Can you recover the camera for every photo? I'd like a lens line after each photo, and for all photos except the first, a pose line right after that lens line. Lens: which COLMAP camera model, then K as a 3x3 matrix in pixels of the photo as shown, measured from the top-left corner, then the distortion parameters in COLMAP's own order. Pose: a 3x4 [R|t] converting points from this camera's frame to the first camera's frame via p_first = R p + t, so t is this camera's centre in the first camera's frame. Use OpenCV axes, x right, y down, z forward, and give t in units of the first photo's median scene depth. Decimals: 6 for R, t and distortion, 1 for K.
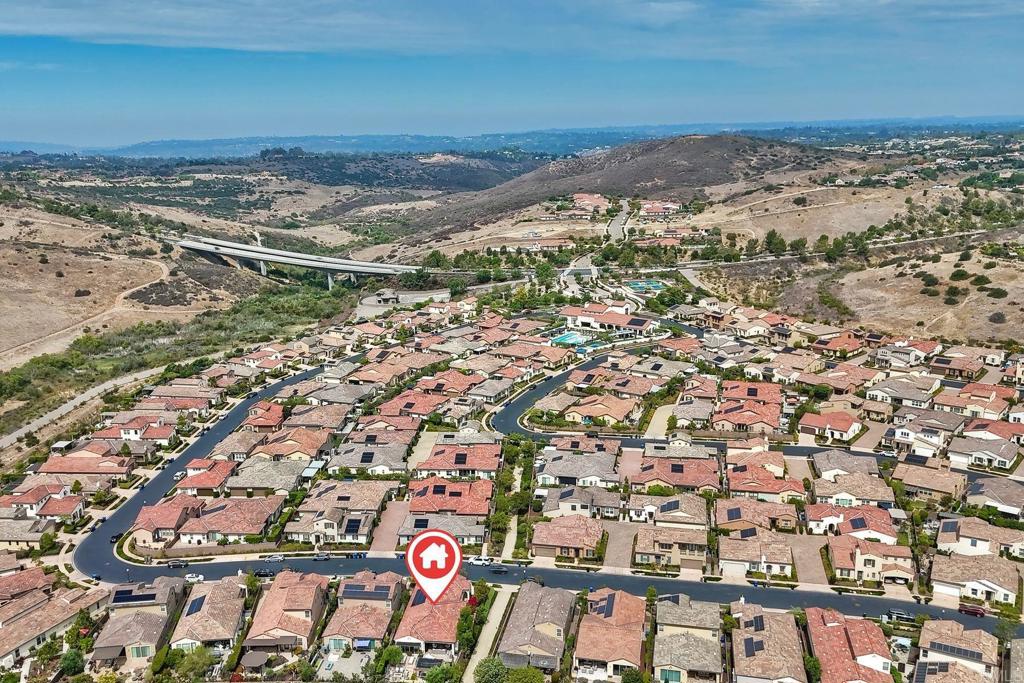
lens RADIAL K [[878.0, 0, 461.1], [0, 878.0, 351.6], [0, 0, 1]] dist [0.098121, -0.143475]
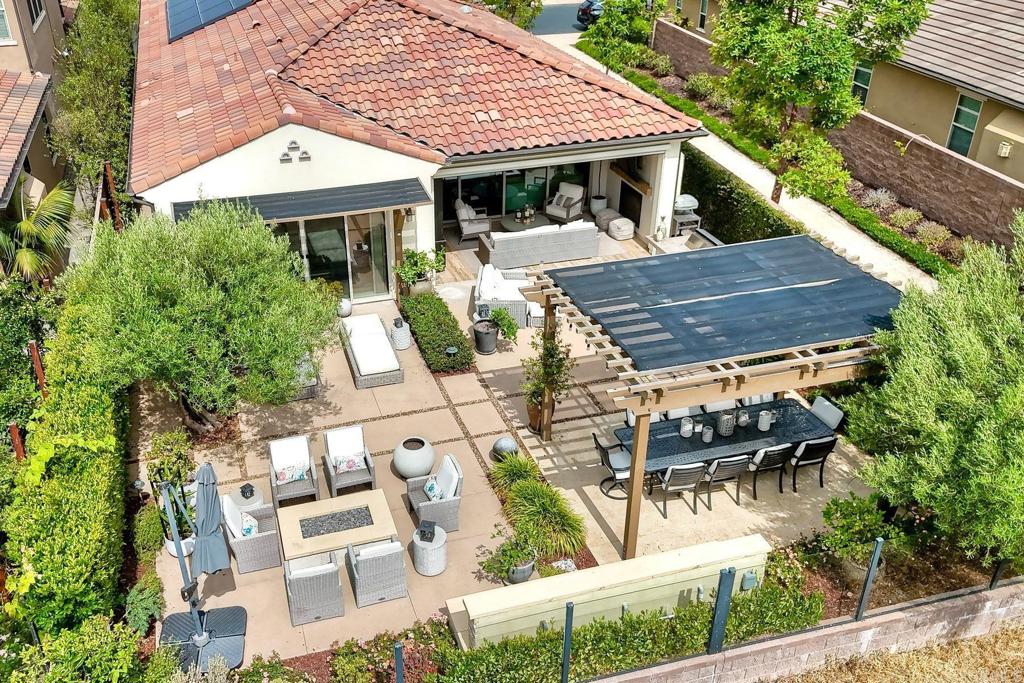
lens RADIAL K [[878.0, 0, 461.1], [0, 878.0, 351.6], [0, 0, 1]] dist [0.098121, -0.143475]
pose [[0.902514, -0.192727, 0.385128, -0.064686], [0.075996, 0.951514, 0.298071, 0.242446], [-0.423901, -0.239746, 0.873401, 0.688519]]
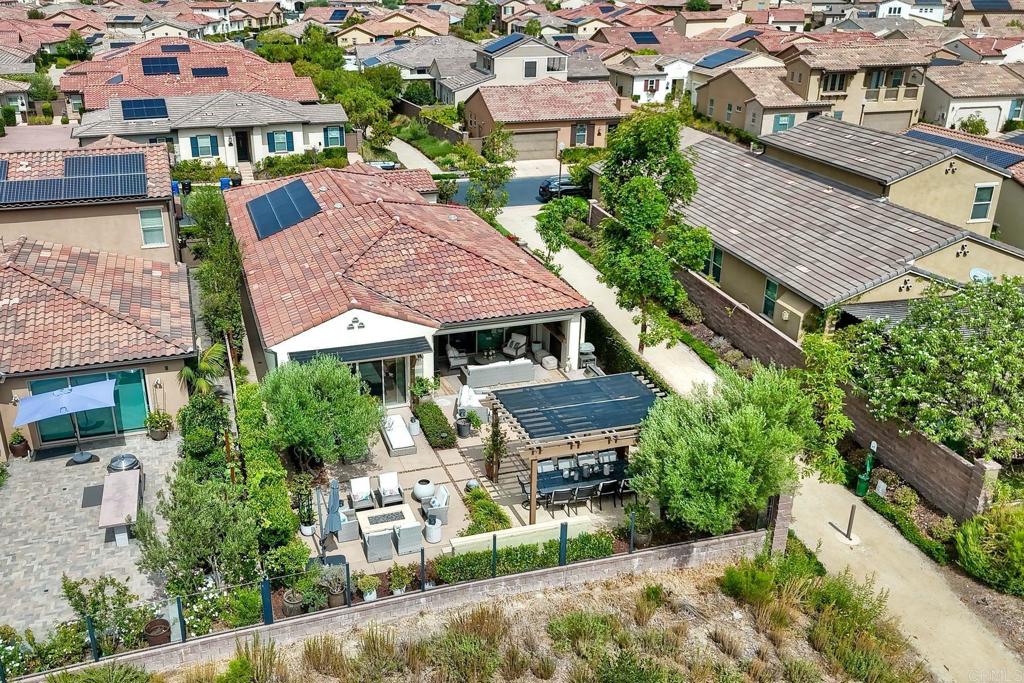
lens RADIAL K [[885.3, 0, 449.1], [0, 885.3, 340.7], [0, 0, 1]] dist [0.069166, -0.079597]
pose [[0.903456, -0.137100, 0.406167, -0.087628], [0.074762, 0.983350, 0.165629, 0.228852], [-0.422112, -0.119272, 0.898663, 0.636746]]
